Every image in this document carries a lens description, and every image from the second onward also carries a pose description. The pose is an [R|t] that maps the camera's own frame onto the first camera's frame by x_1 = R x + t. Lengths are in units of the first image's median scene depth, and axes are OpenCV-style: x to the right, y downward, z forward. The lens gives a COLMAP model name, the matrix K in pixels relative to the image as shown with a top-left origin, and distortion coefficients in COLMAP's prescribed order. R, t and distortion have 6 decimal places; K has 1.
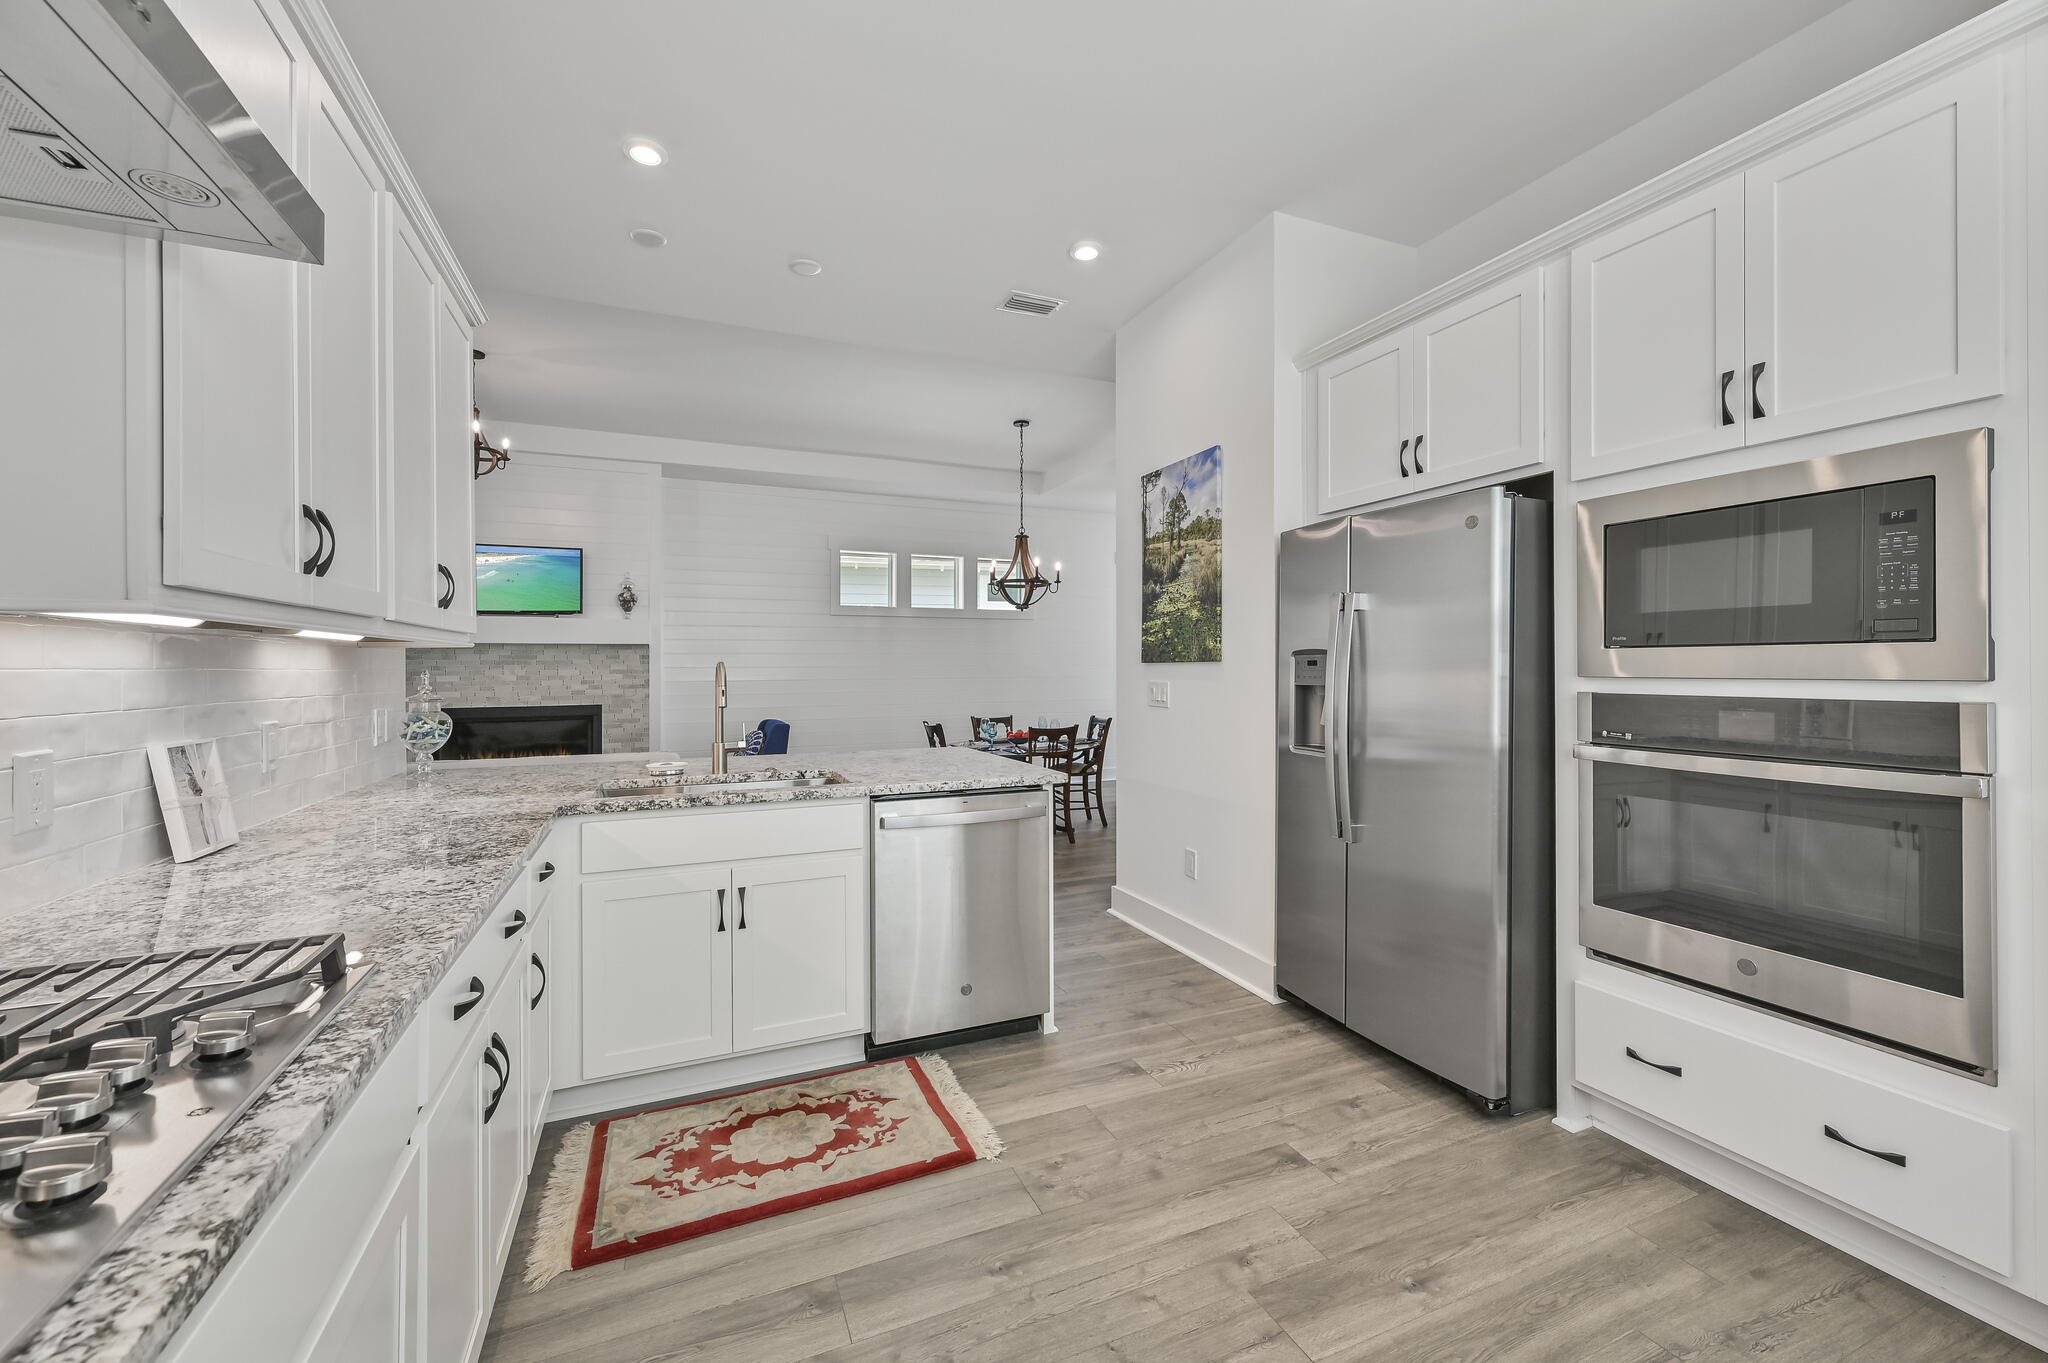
lens RADIAL K [[813.4, 0, 1014.7], [0, 813.4, 666.3], [0, 0, 1]] dist [-0.001674, 0.000582]
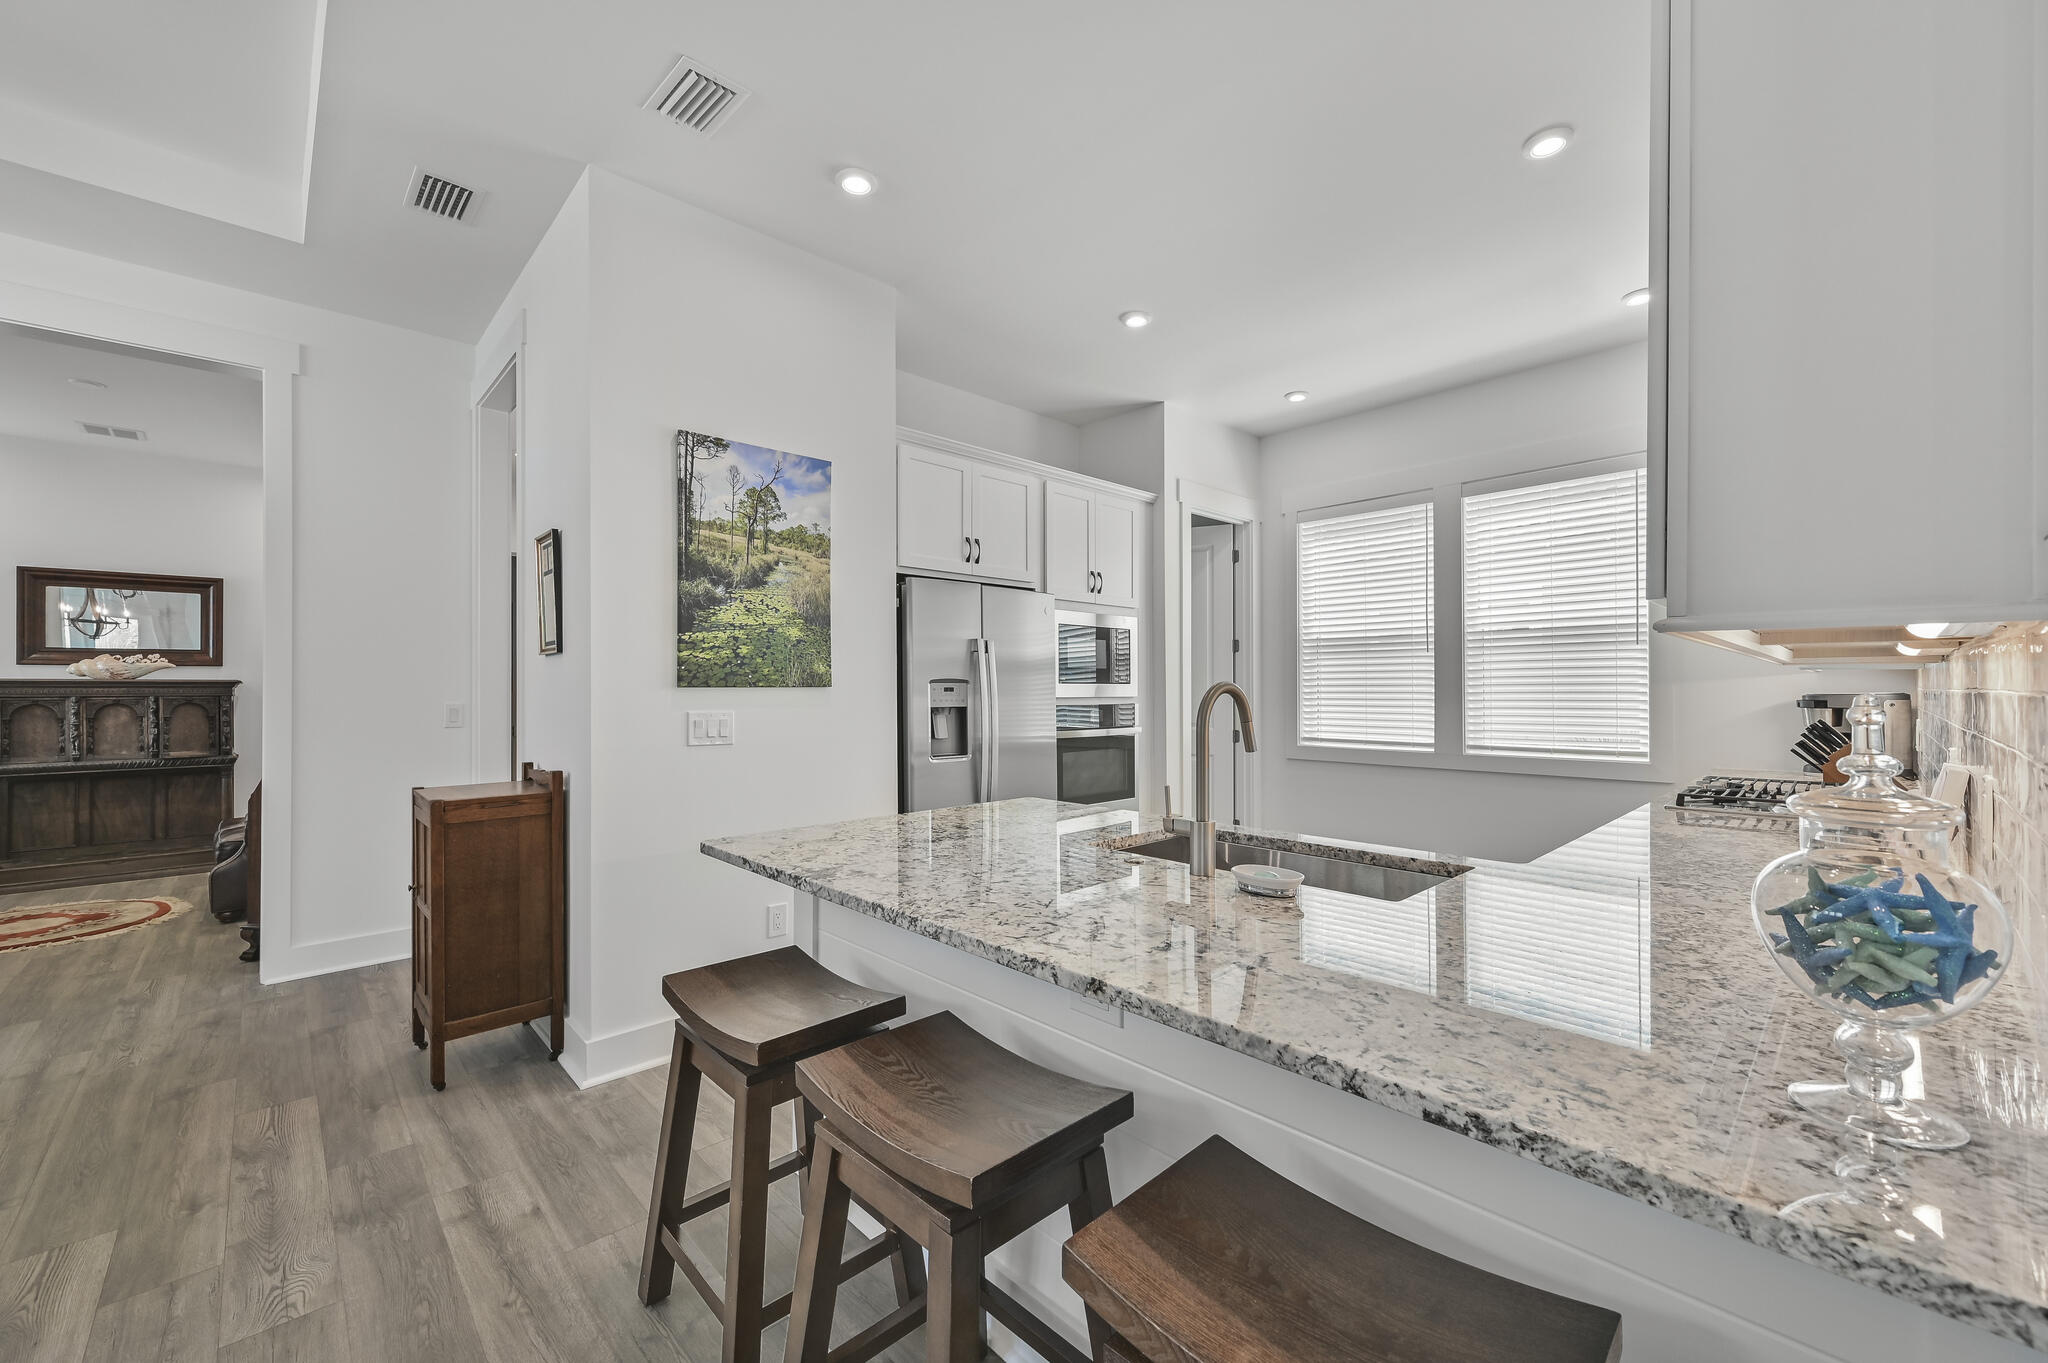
lens RADIAL K [[813.4, 0, 1020.6], [0, 813.4, 684.0], [0, 0, 1]] dist [-0.001674, 0.000582]
pose [[-0.357464, 0.015434, 0.933800, -0.669262], [0.005797, 0.999881, -0.014307, 0.004920], [-0.933909, 0.000299, -0.357510, 1.049818]]
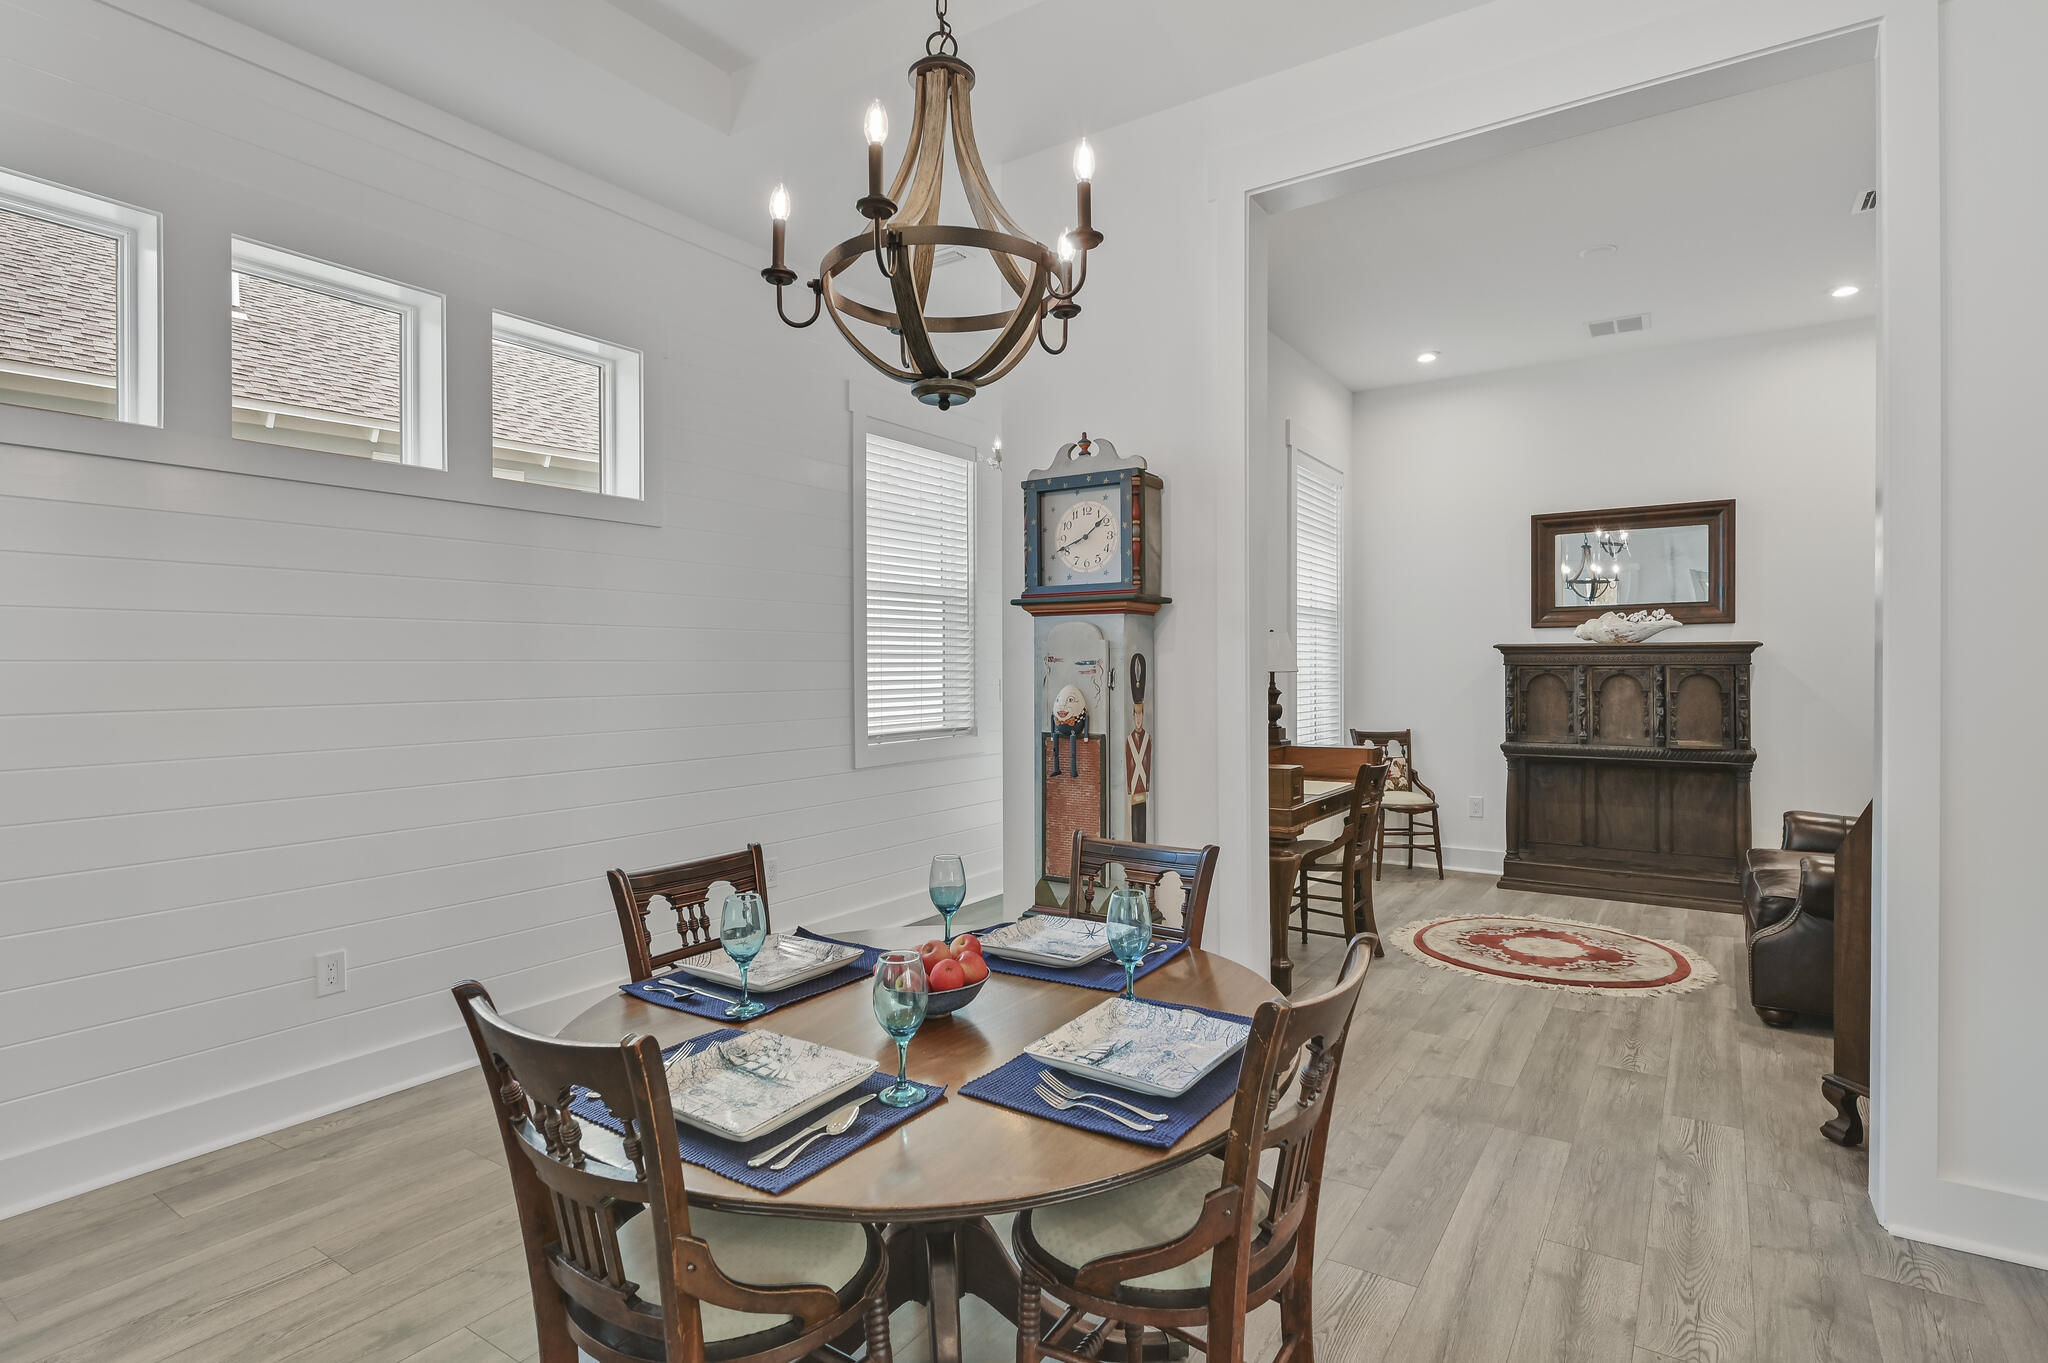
lens RADIAL K [[1039.5, 0, 1022.6], [0, 1039.5, 667.7], [0, 0, 1]] dist [-0.000293, 0.000985]
pose [[0.826994, 0.002514, 0.562205, -0.229446], [-0.003466, 0.999994, 0.000627, 0.002934], [-0.562200, -0.002467, 0.826998, 1.318812]]
